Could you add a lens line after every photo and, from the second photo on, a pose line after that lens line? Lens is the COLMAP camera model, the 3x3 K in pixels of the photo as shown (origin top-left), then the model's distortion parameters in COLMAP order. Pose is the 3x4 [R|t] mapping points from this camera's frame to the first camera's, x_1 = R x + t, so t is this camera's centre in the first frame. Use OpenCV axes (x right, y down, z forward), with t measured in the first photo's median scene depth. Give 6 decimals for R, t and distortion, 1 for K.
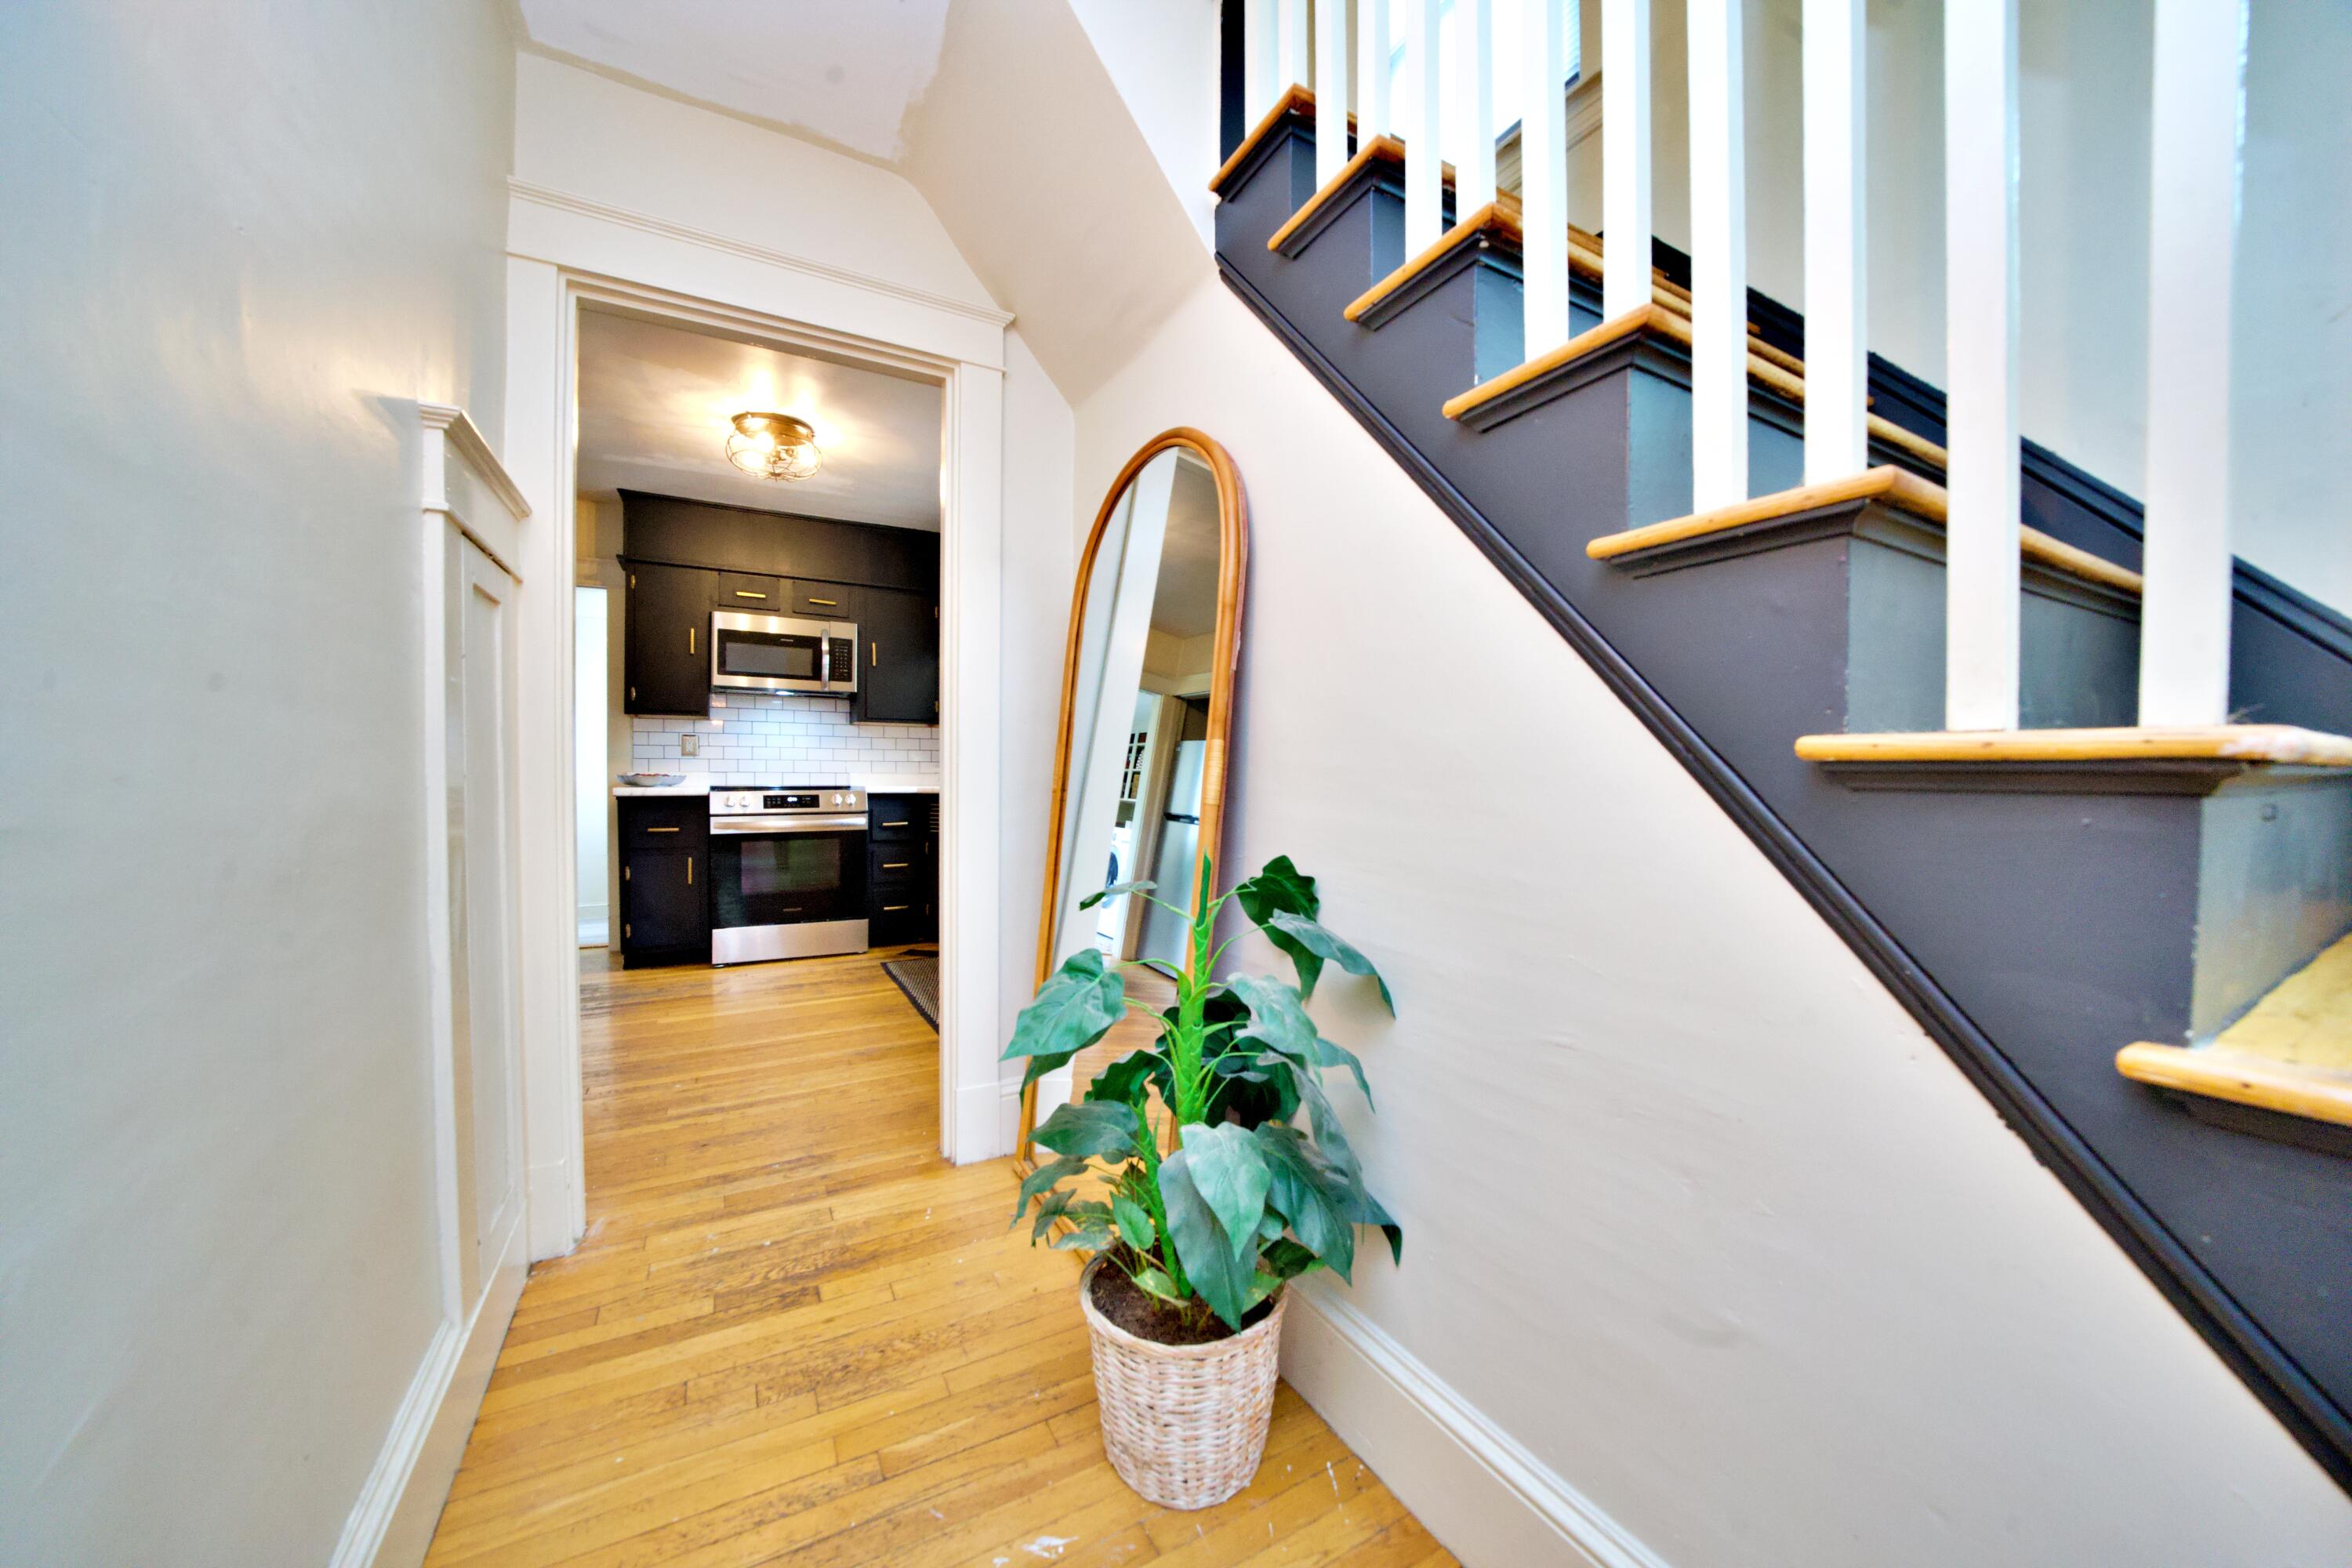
lens RADIAL K [[812.8, 0, 1170.5], [0, 812.8, 792.8], [0, 0, 1]] dist [-0.025267, 0.000482]
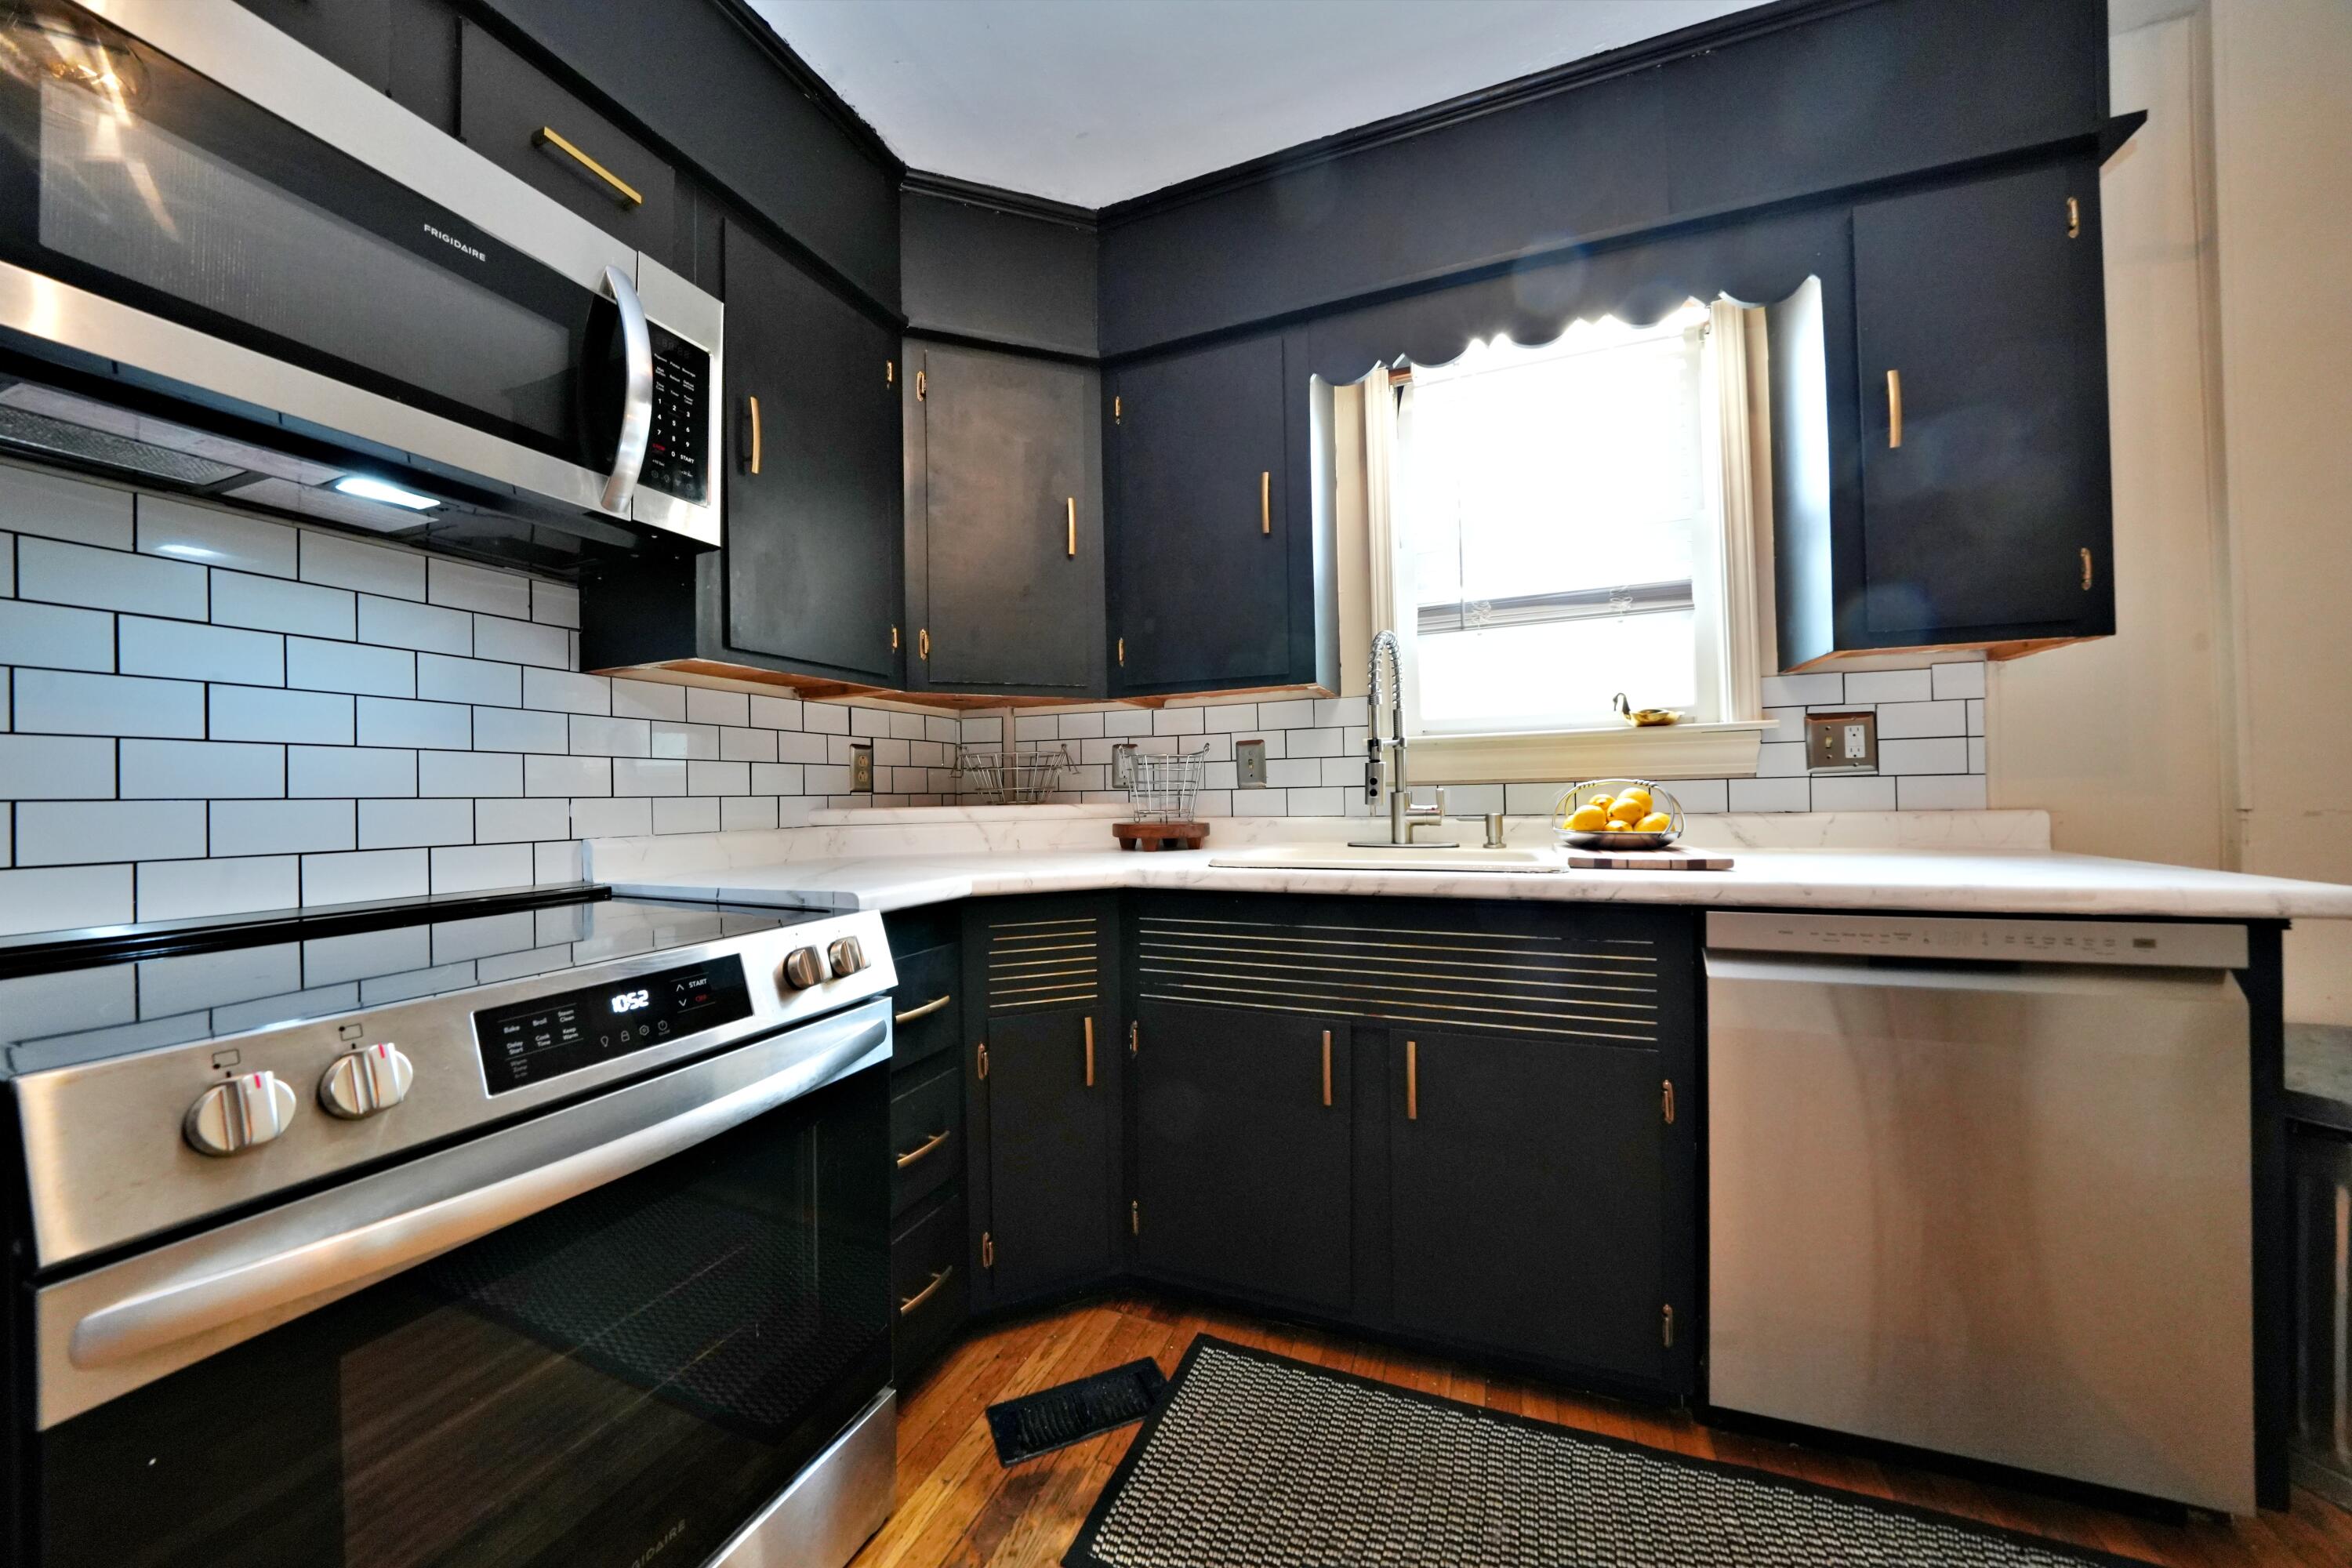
lens RADIAL K [[812.8, 0, 1158.8], [0, 812.8, 789.0], [0, 0, 1]] dist [-0.025267, 0.000482]
pose [[0.785617, -0.014048, 0.618554, -0.457313], [0.033904, 0.999218, -0.020368, -0.032731], [-0.617784, 0.036973, 0.785478, 0.721437]]
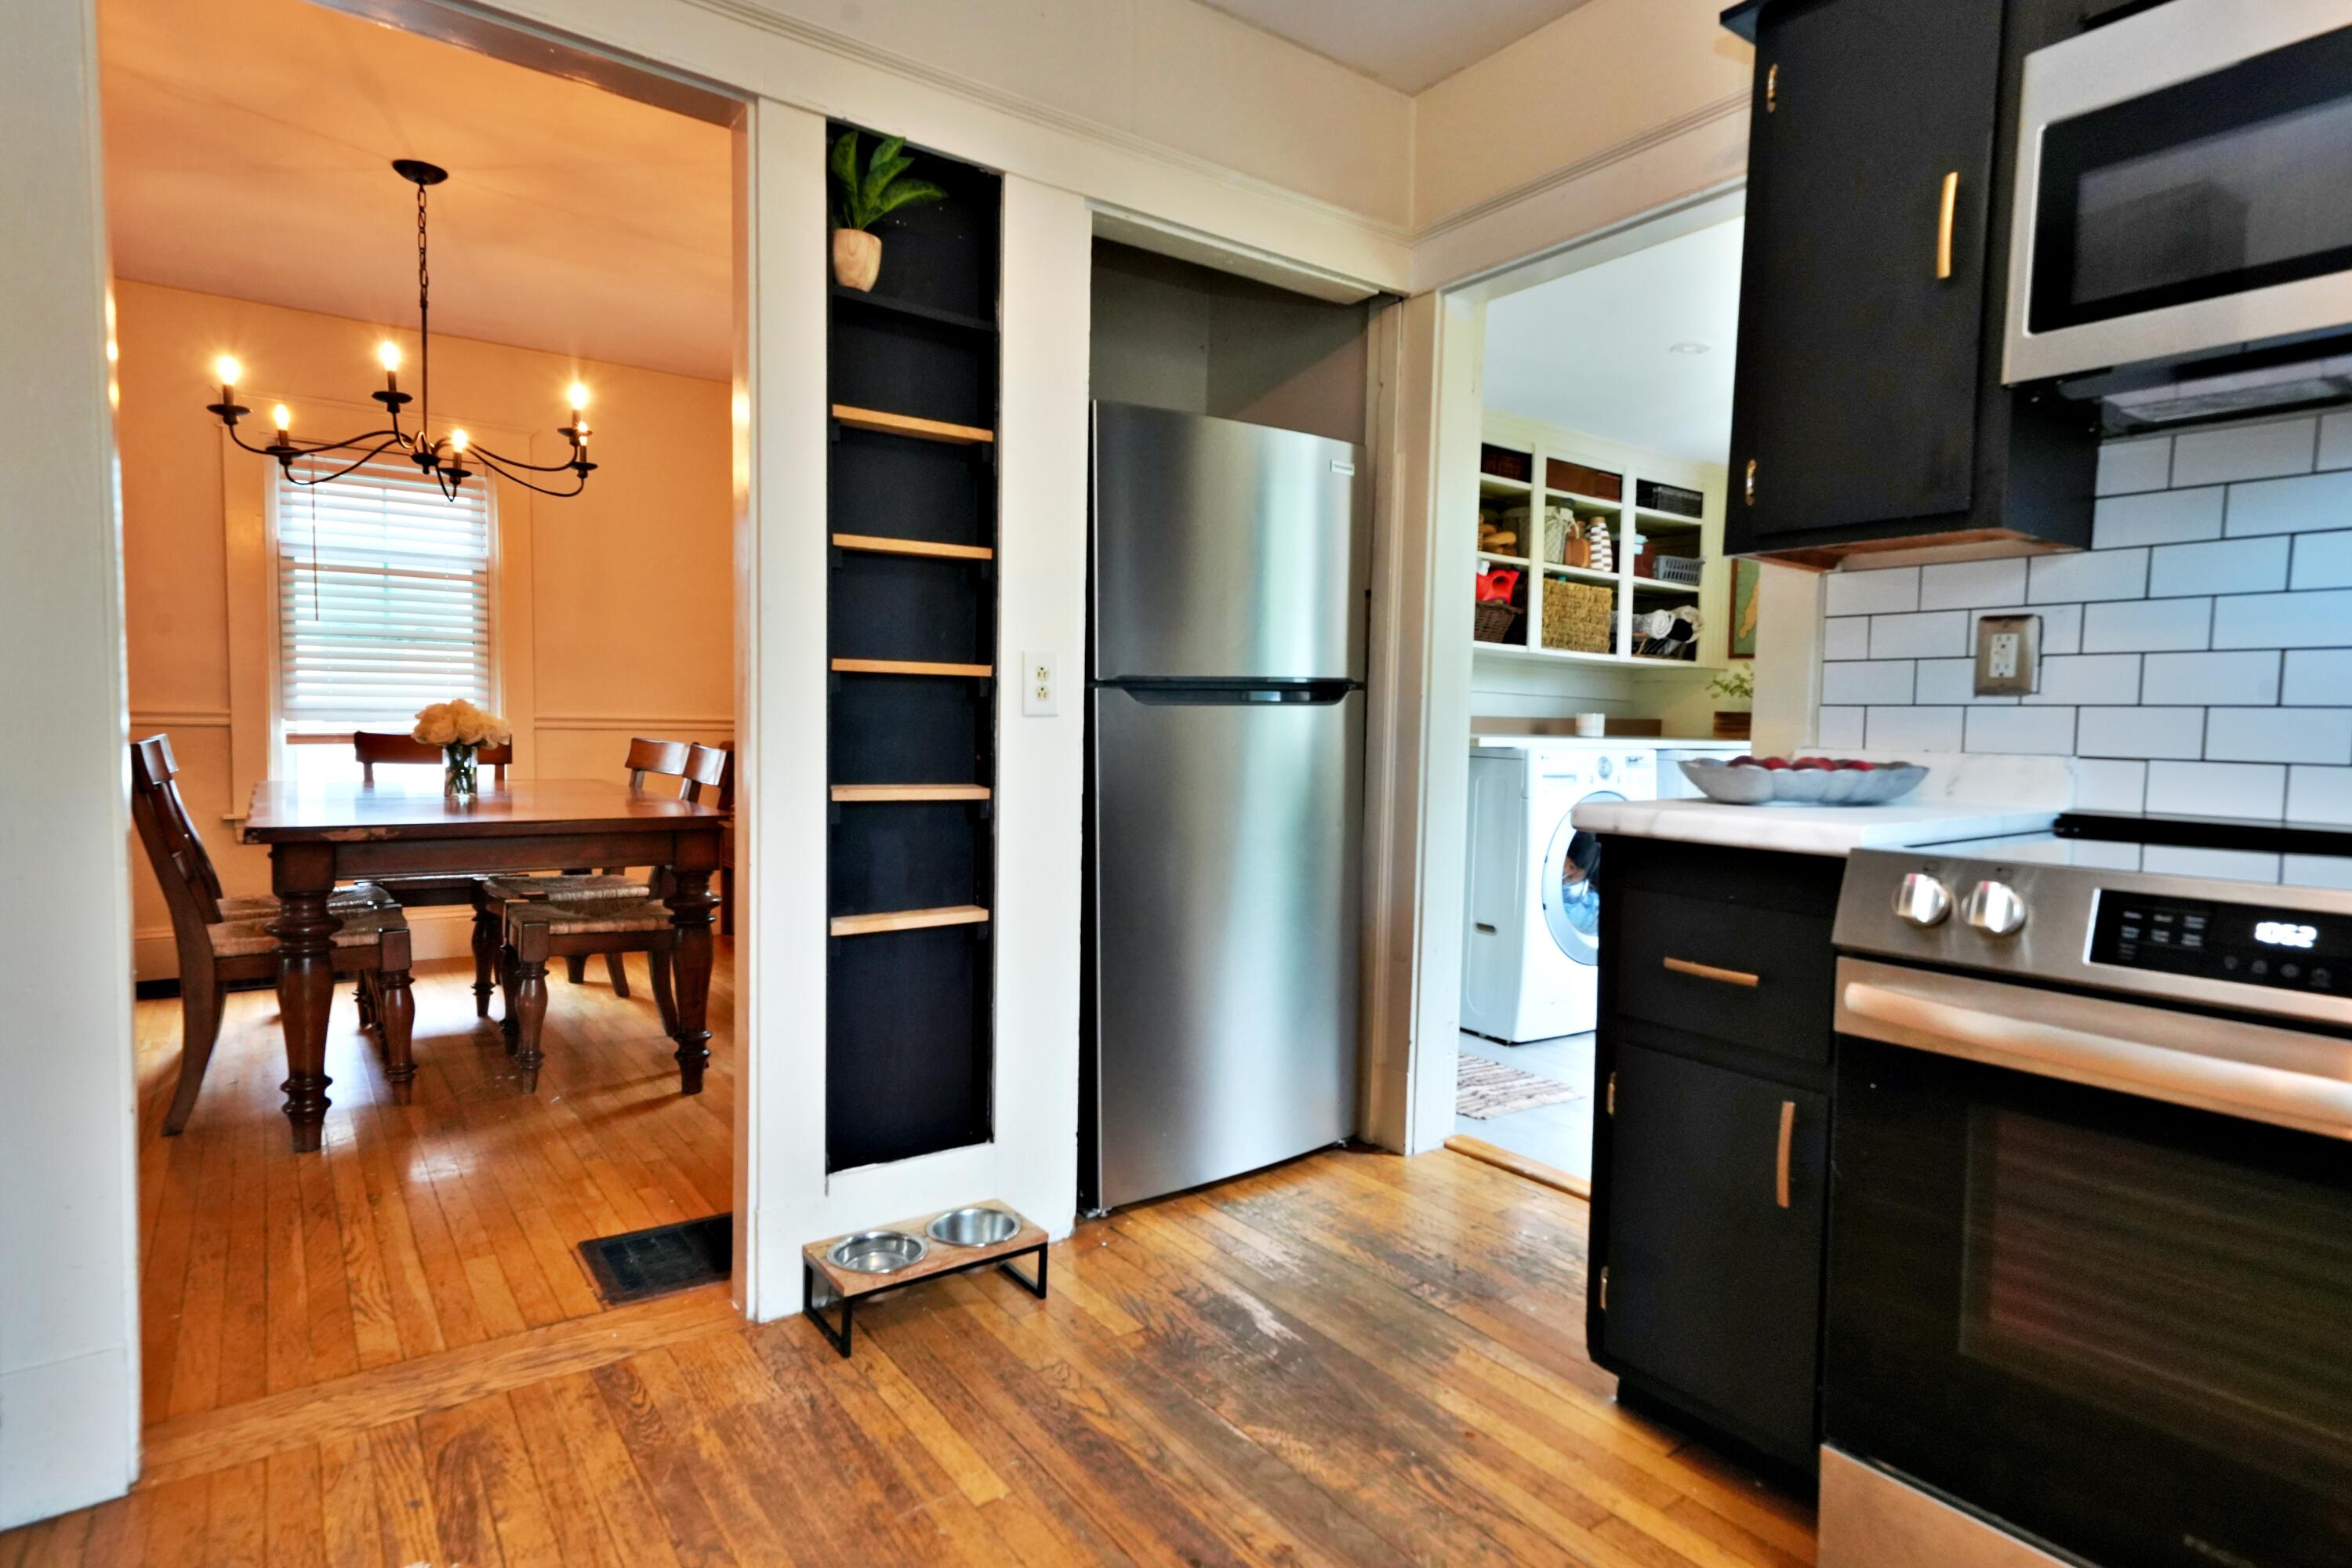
lens RADIAL K [[1221.5, 0, 1197.6], [0, 1221.5, 787.7], [0, 0, 1]] dist [0.008702, 0.001492]
pose [[0.126556, 0.055066, -0.990430, -0.228674], [-0.043471, 0.997807, 0.049922, -0.023968], [0.991006, 0.036737, 0.128672, 0.695710]]
